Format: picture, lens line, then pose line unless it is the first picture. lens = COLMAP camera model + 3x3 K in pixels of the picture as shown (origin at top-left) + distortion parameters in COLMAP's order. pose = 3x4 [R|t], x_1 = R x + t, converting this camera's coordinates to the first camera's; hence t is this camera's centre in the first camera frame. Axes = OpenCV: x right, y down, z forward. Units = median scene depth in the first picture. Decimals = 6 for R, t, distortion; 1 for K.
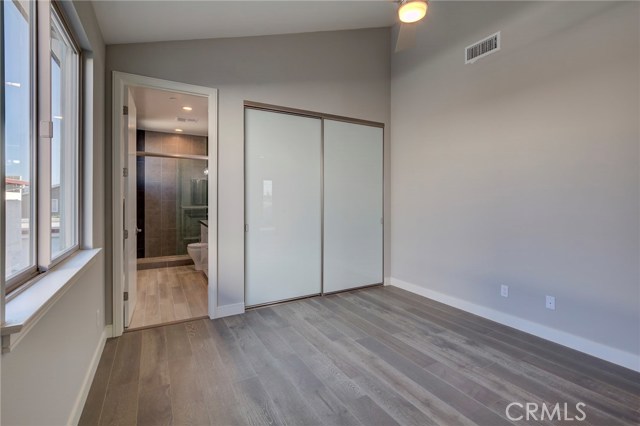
lens RADIAL K [[289.8, 0, 321.2], [0, 289.8, 200.8], [0, 0, 1]] dist [-0.005542, -0.000046]
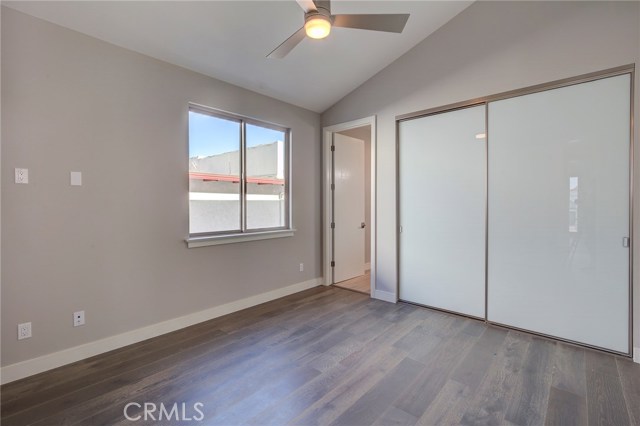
lens RADIAL K [[289.8, 0, 322.3], [0, 289.8, 209.1], [0, 0, 1]] dist [-0.005542, -0.000046]
pose [[0.327963, 0.017968, -0.944520, 0.768189], [-0.000731, 0.999824, 0.018767, -0.006324], [0.944690, -0.005464, 0.327918, 0.382933]]
